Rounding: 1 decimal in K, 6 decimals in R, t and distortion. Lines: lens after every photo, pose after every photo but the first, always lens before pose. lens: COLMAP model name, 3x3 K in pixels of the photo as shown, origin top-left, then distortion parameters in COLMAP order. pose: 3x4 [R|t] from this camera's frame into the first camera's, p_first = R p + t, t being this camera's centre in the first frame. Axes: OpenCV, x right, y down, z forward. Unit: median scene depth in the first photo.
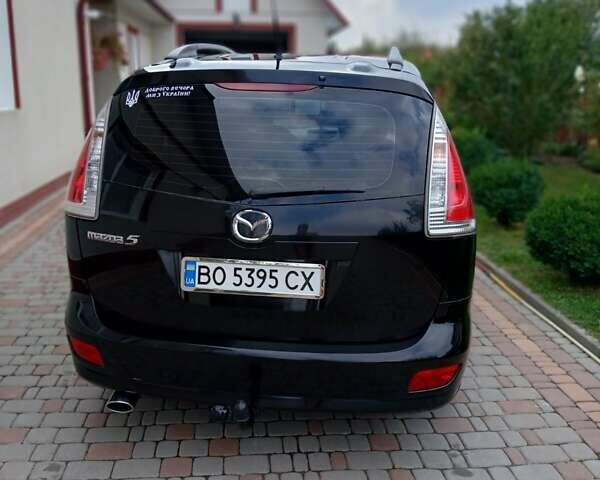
lens RADIAL K [[604.0, 0, 298.6], [0, 604.0, 231.7], [0, 0, 1]] dist [0.119971, -0.323204]
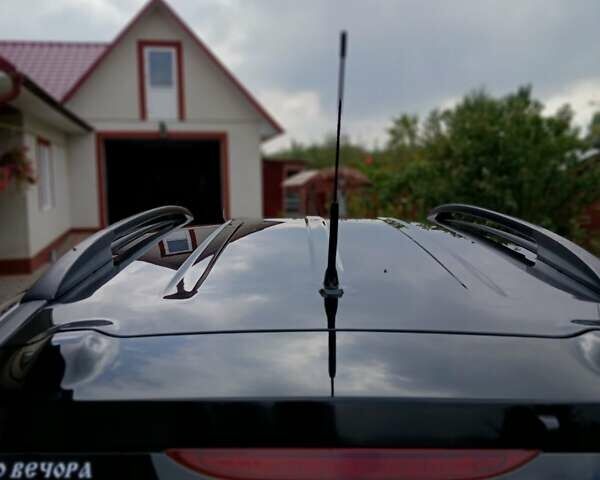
lens RADIAL K [[604.0, 0, 298.6], [0, 604.0, 231.7], [0, 0, 1]] dist [0.119971, -0.323204]
pose [[0.992077, -0.033843, 0.120990, -0.019666], [0.052325, 0.986838, -0.153010, -0.053089], [-0.114219, 0.158129, 0.980790, 0.124597]]
